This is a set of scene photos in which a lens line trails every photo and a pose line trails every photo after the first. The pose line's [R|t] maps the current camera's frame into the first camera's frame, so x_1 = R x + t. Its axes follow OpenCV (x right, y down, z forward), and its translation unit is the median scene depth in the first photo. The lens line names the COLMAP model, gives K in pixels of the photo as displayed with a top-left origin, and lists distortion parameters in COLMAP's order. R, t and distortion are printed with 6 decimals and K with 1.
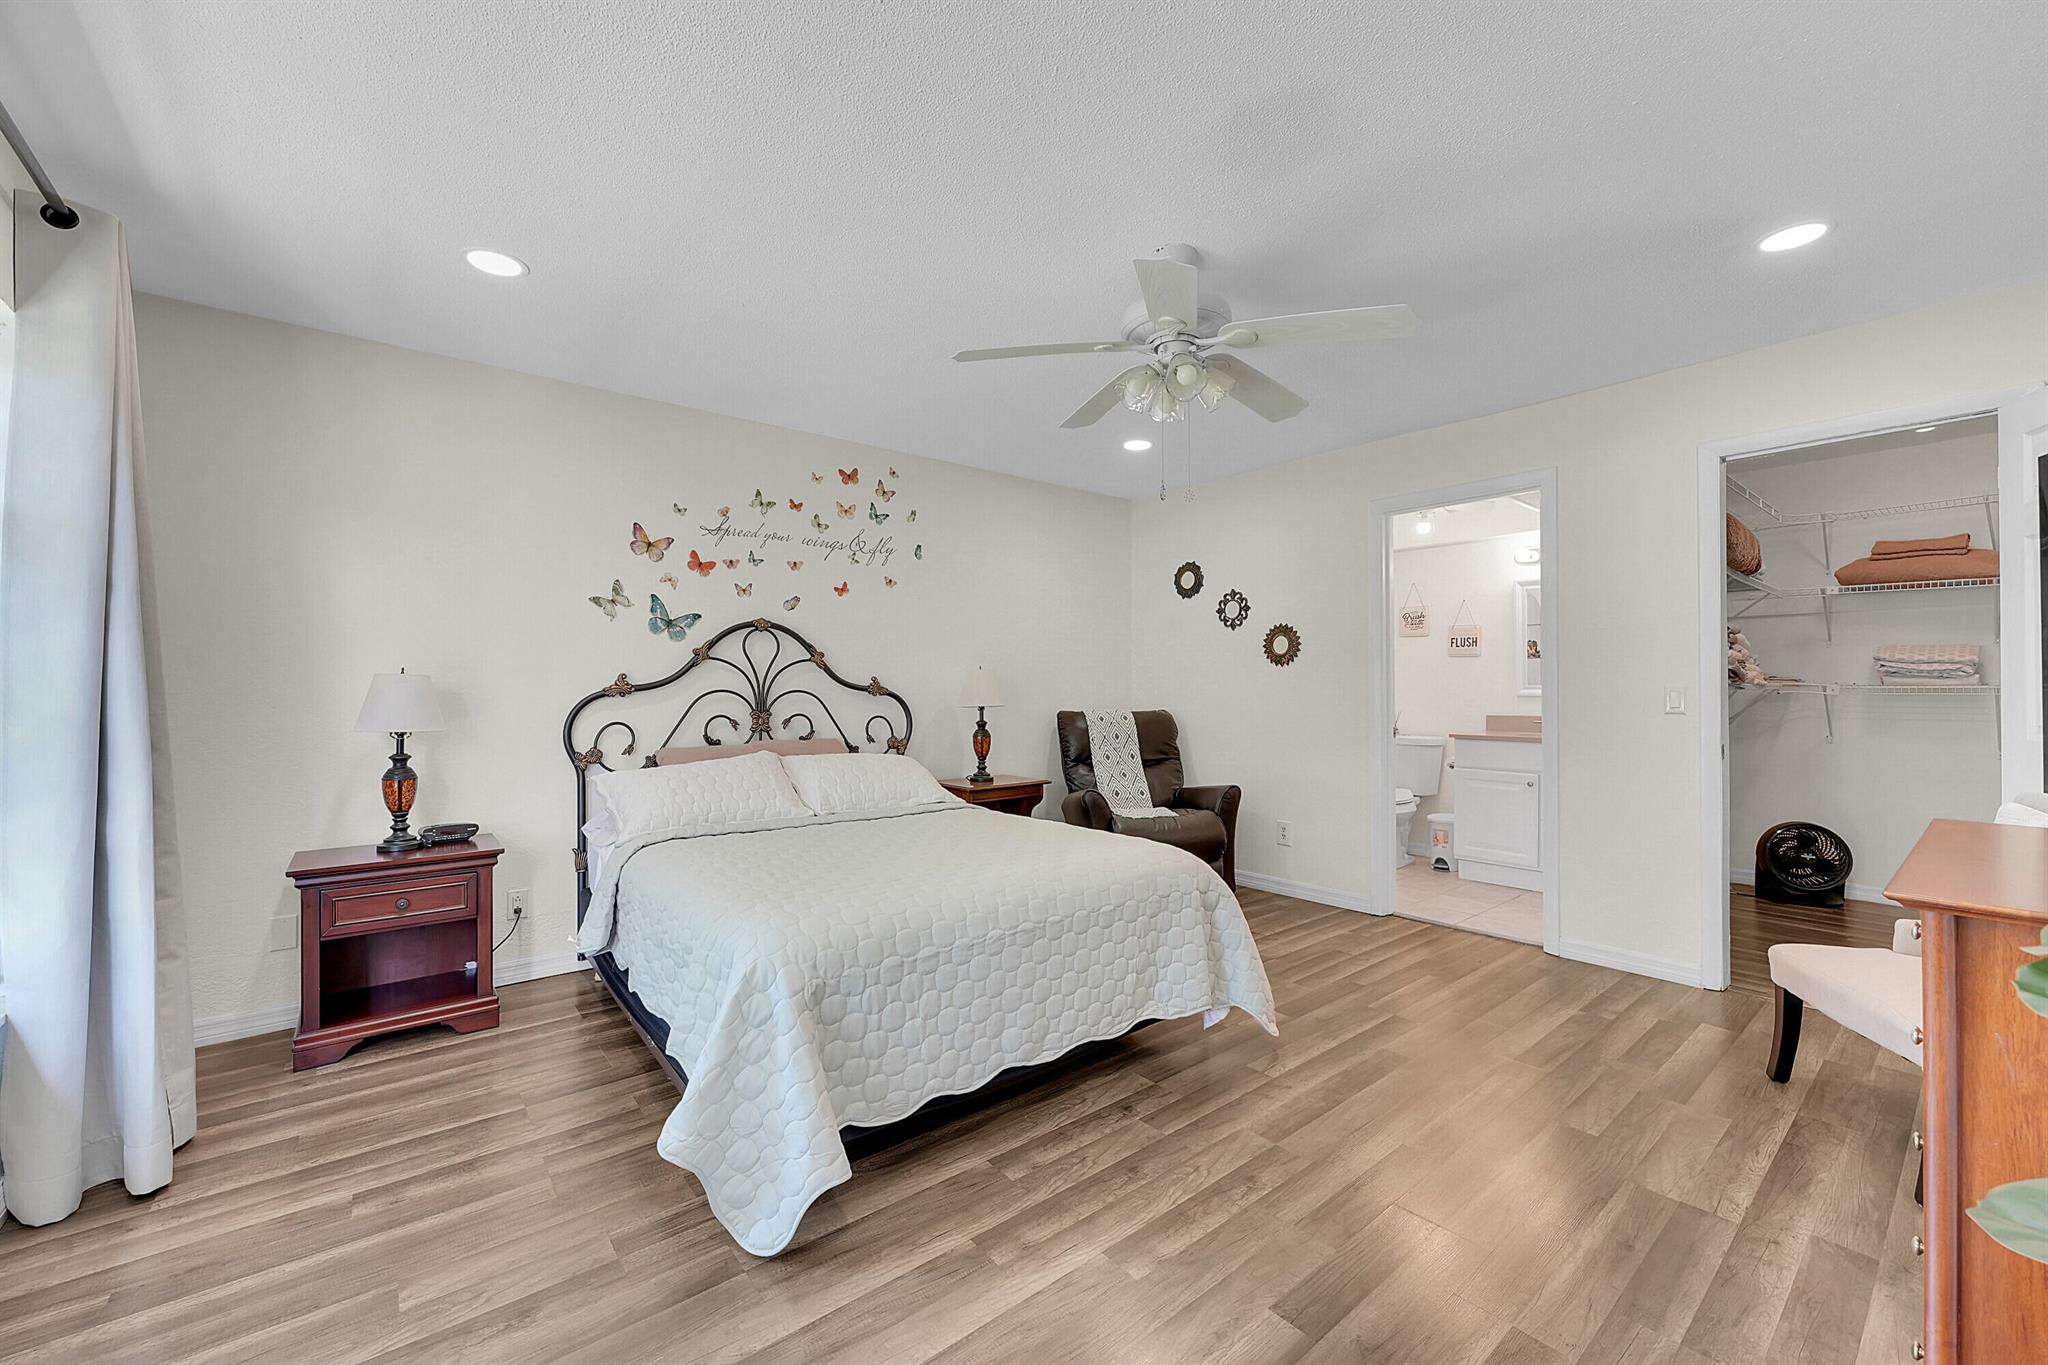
lens RADIAL K [[806.0, 0, 1026.4], [0, 806.0, 687.7], [0, 0, 1]] dist [-0.005875, 0.000135]
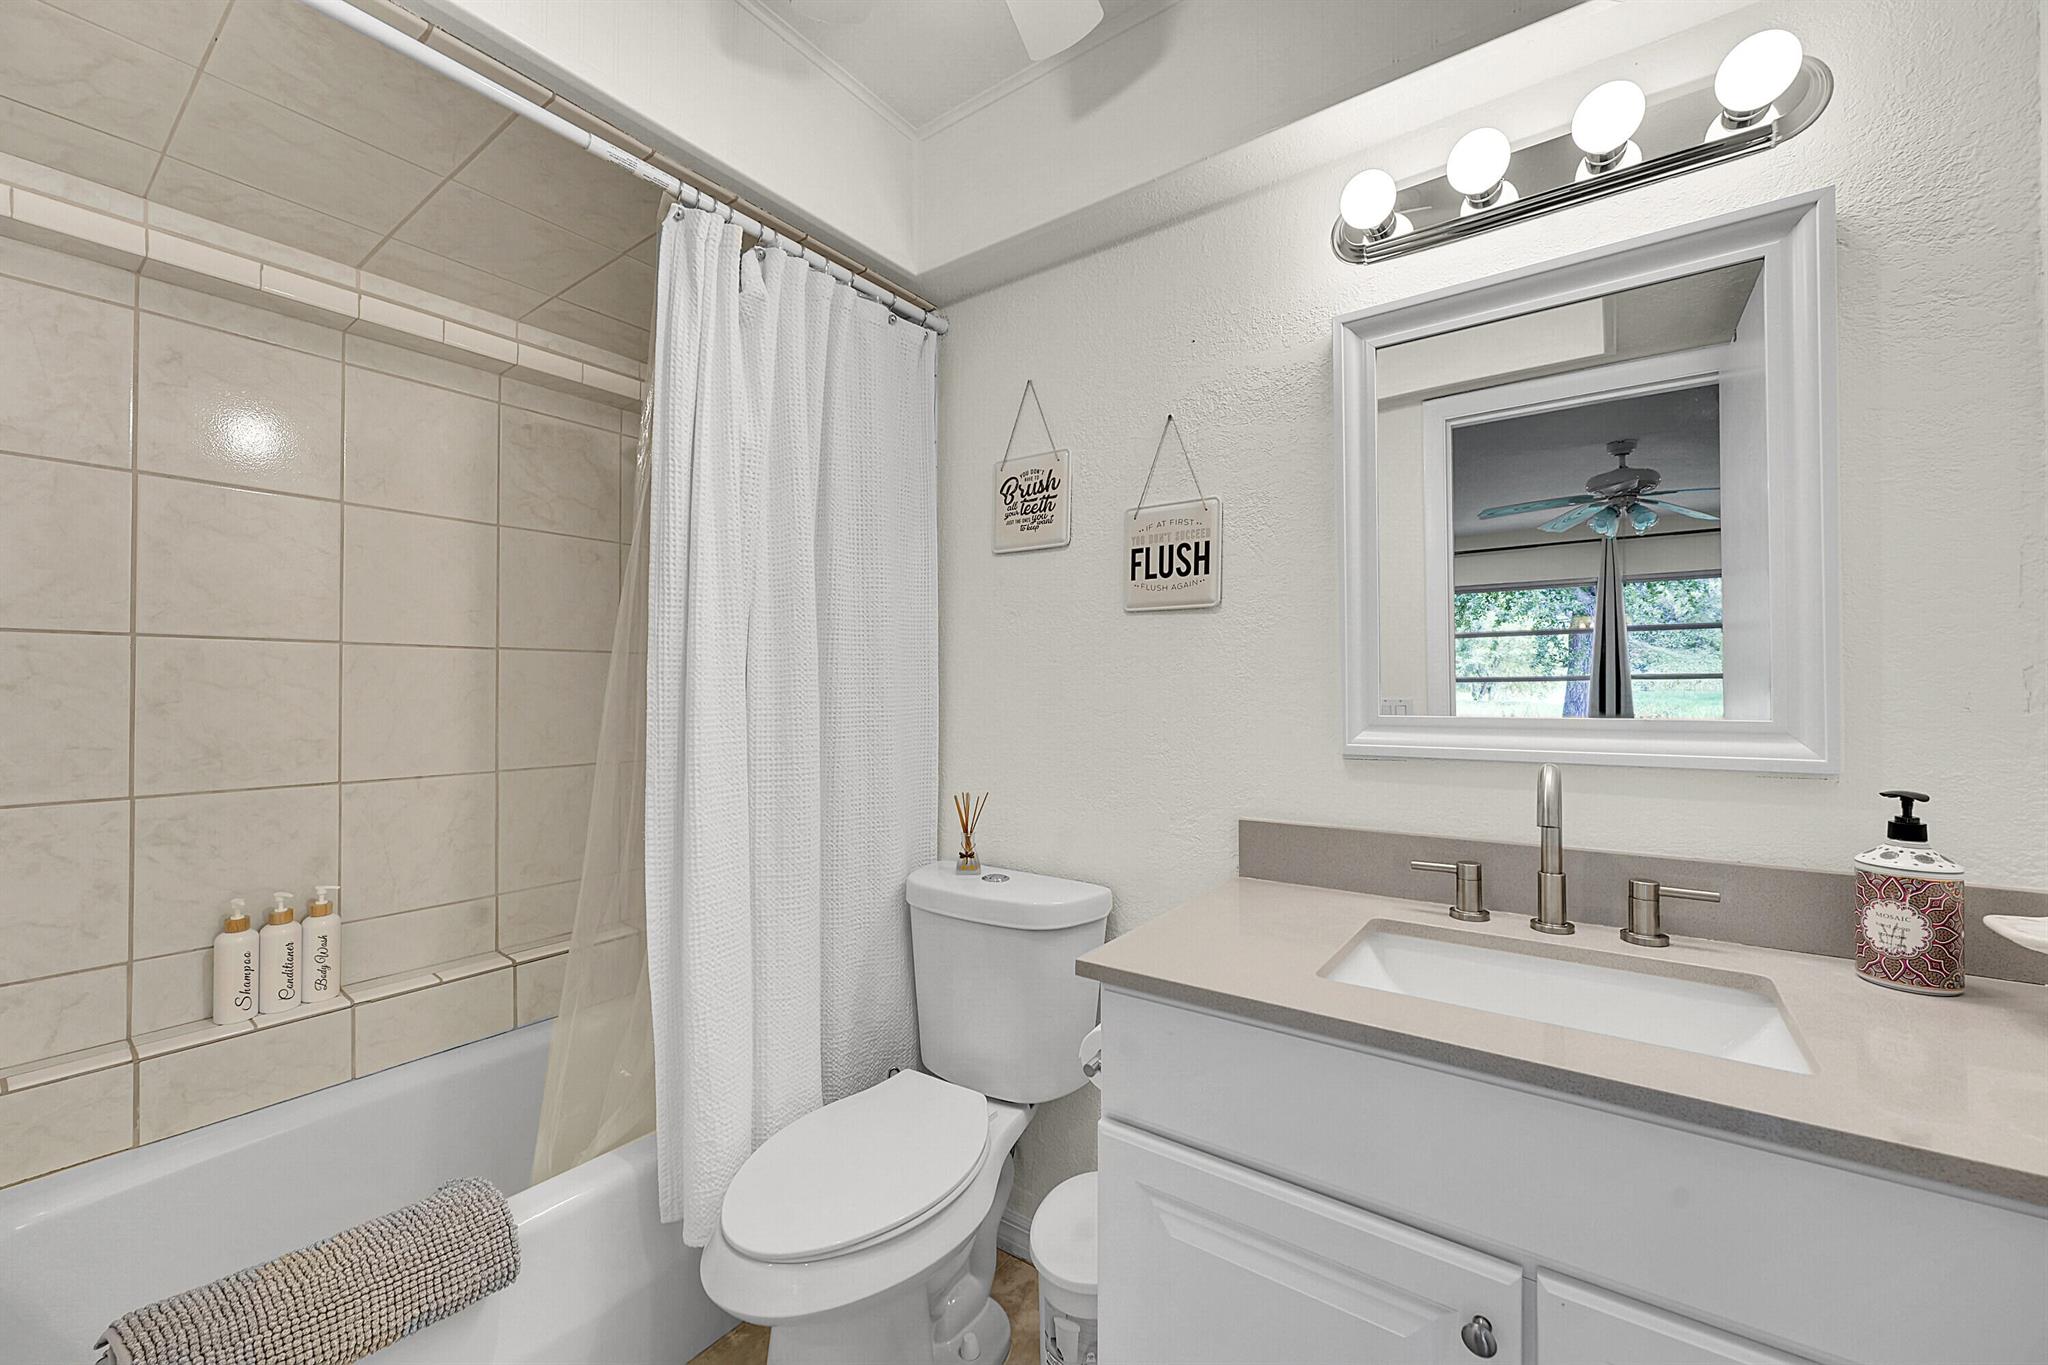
lens RADIAL K [[806.0, 0, 1025.5], [0, 806.0, 694.4], [0, 0, 1]] dist [-0.005875, 0.000135]
pose [[0.965398, 0.007744, 0.260667, 0.571881], [-0.005840, 0.999950, -0.008080, -0.008740], [-0.260716, 0.006278, 0.965395, 1.003109]]
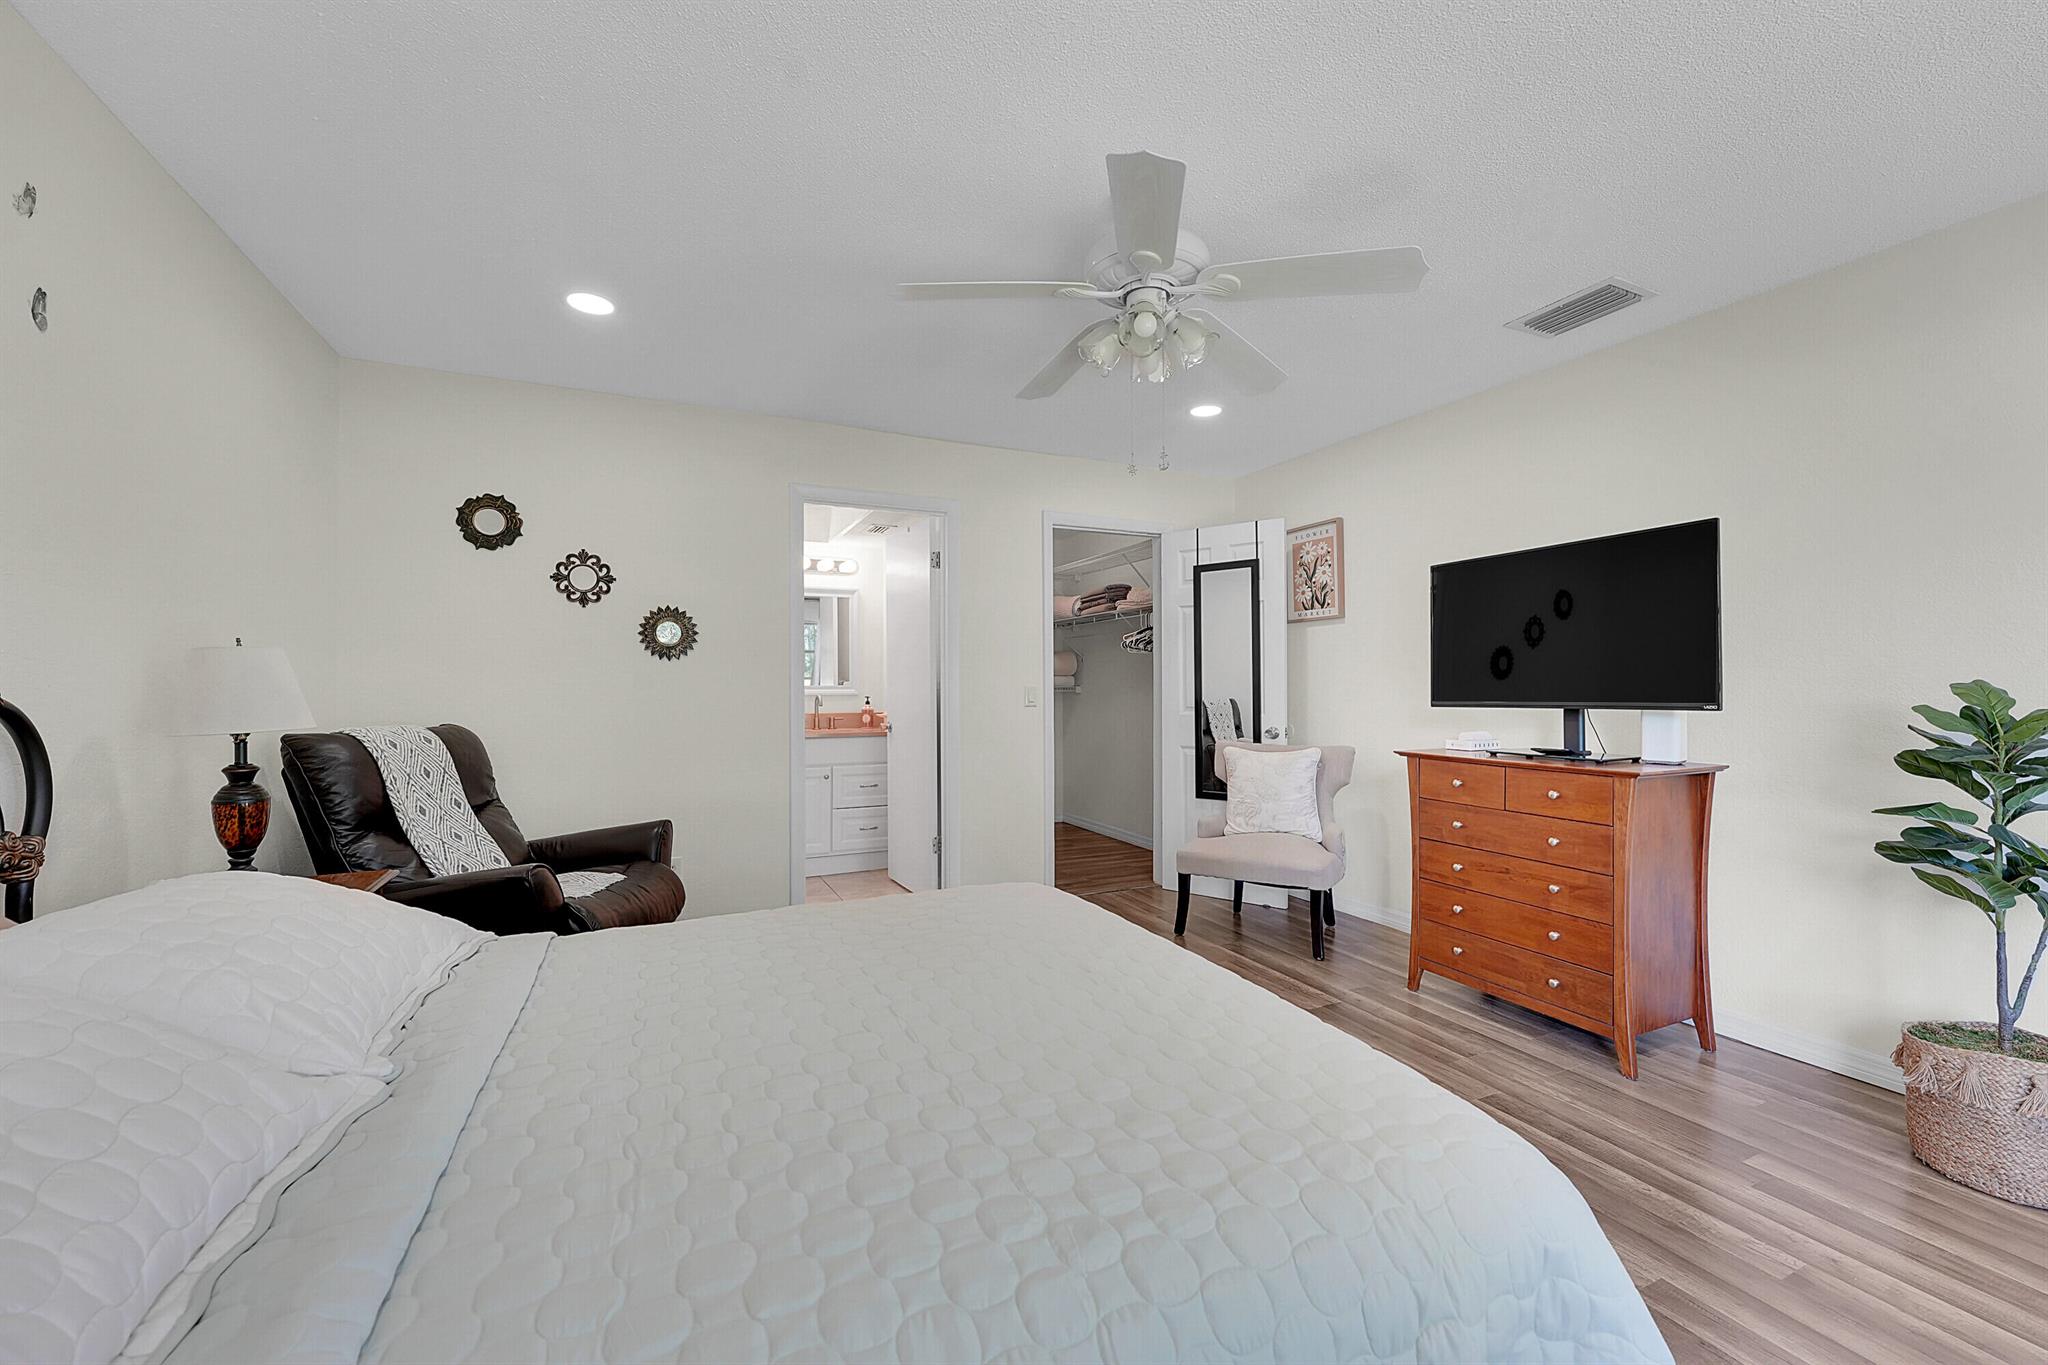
lens RADIAL K [[806.0, 0, 1033.0], [0, 806.0, 680.7], [0, 0, 1]] dist [-0.005875, 0.000135]
pose [[0.236436, 0.008389, 0.971611, -0.416643], [0.002500, 0.999954, -0.009242, 0.001299], [-0.971644, 0.004615, 0.236404, 0.548649]]
